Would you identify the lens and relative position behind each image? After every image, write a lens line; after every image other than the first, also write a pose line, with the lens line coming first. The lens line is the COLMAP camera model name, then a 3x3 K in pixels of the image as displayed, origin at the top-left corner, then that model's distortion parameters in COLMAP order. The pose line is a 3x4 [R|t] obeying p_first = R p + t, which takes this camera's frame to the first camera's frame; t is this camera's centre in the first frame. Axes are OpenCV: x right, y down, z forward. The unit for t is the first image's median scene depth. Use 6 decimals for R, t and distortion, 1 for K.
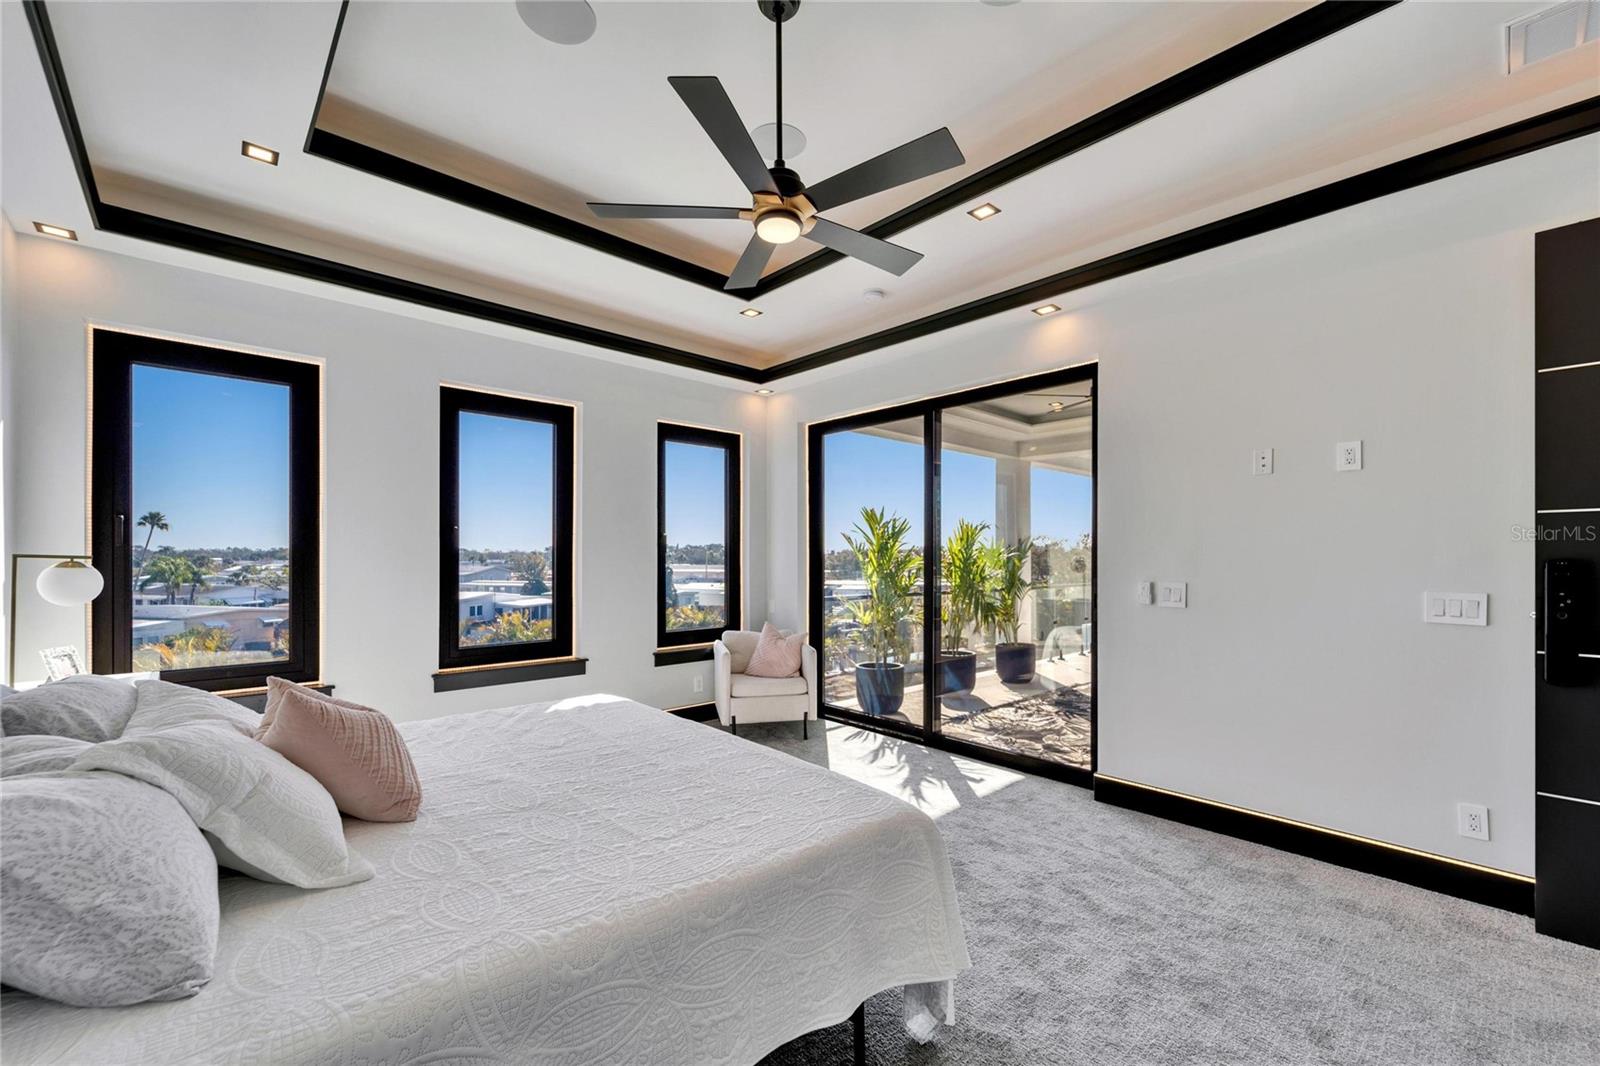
lens RADIAL K [[654.8, 0, 800.1], [0, 654.8, 562.4], [0, 0, 1]] dist [0.023661, 0.000112]
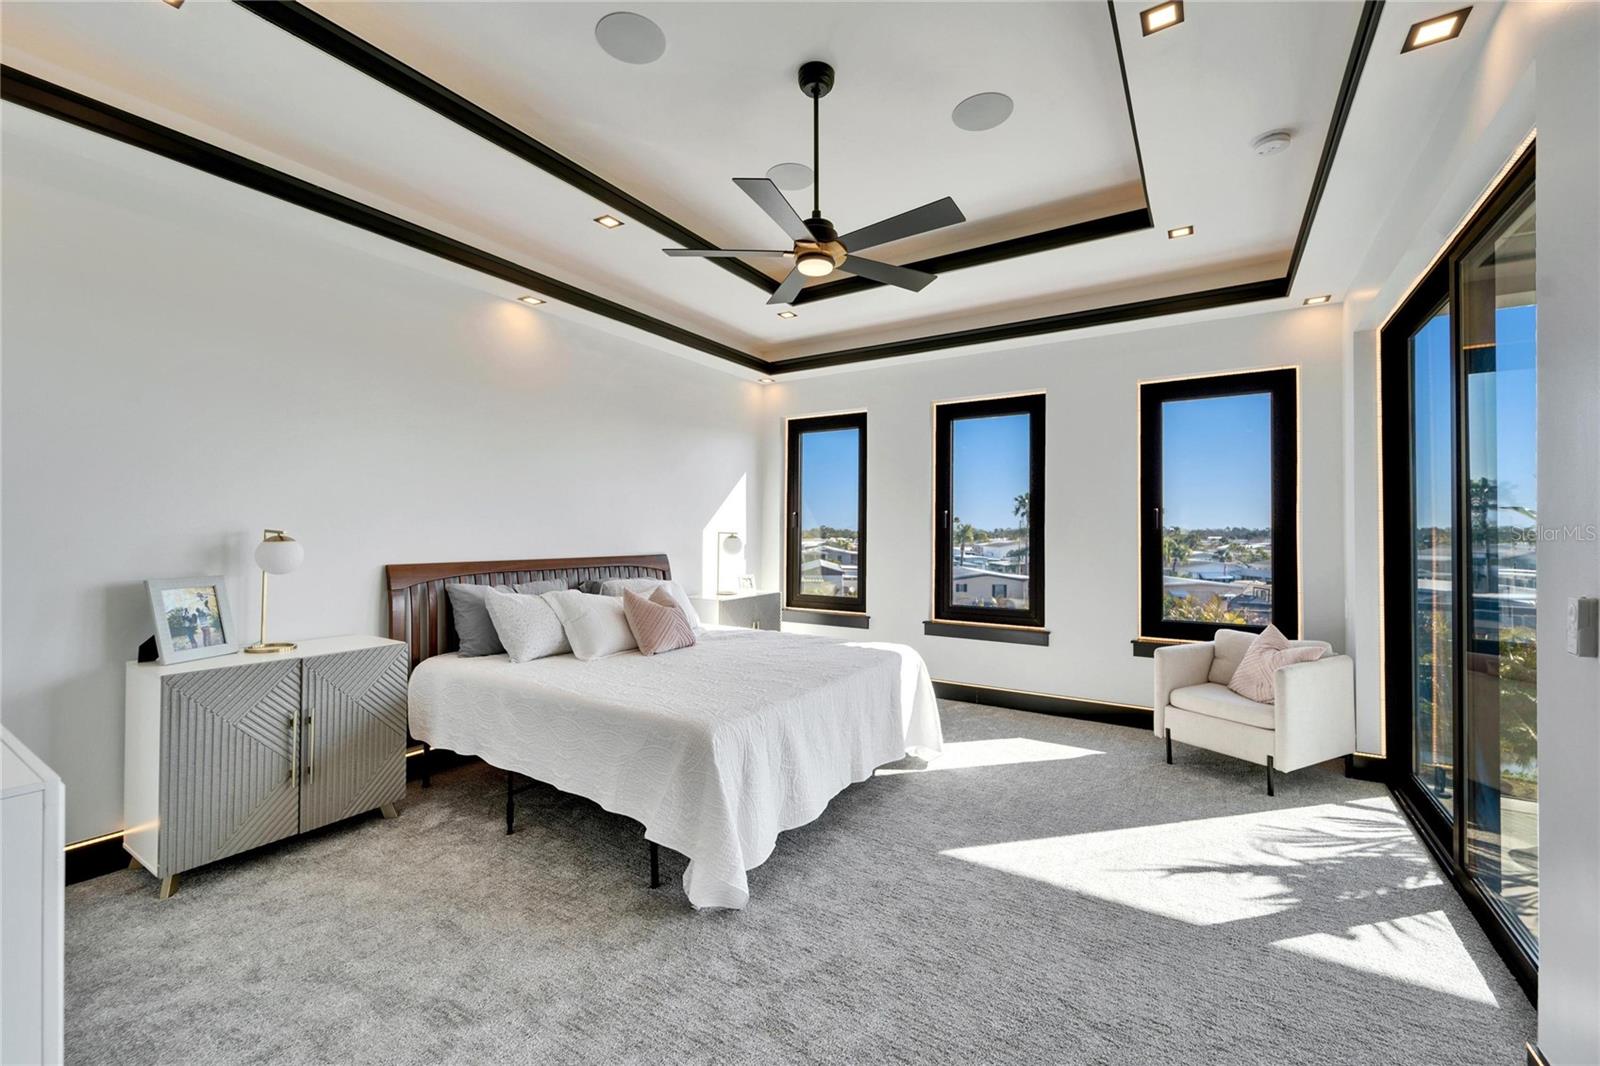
lens RADIAL K [[656.5, 0, 801.2], [0, 656.5, 519.3], [0, 0, 1]] dist [0.000585, 0.000043]
pose [[0.265818, -0.025445, -0.963687, 0.611523], [-0.007684, 0.999564, -0.028511, 0.000031], [0.963993, 0.014984, 0.265506, 0.359010]]
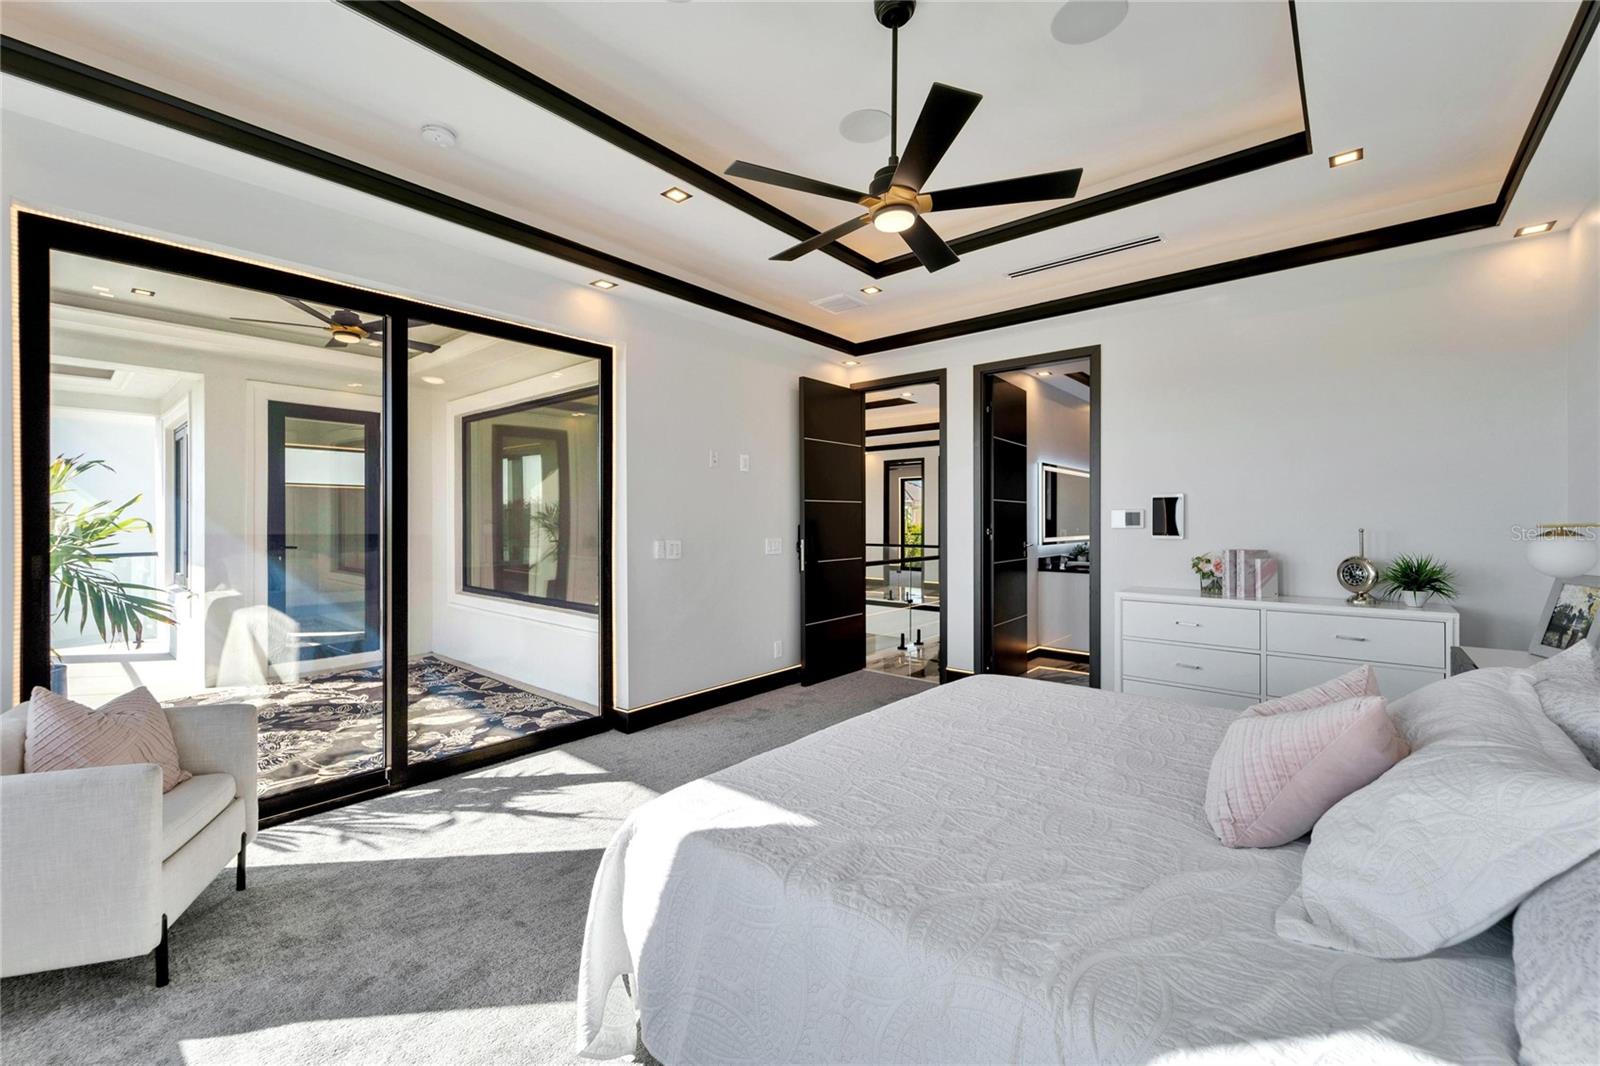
lens RADIAL K [[656.5, 0, 801.2], [0, 656.5, 519.3], [0, 0, 1]] dist [0.000585, 0.000043]
pose [[-0.121802, -0.004543, 0.992544, -0.593232], [0.006499, 0.999964, 0.005375, -0.012677], [-0.992533, 0.007106, -0.121768, 0.695349]]
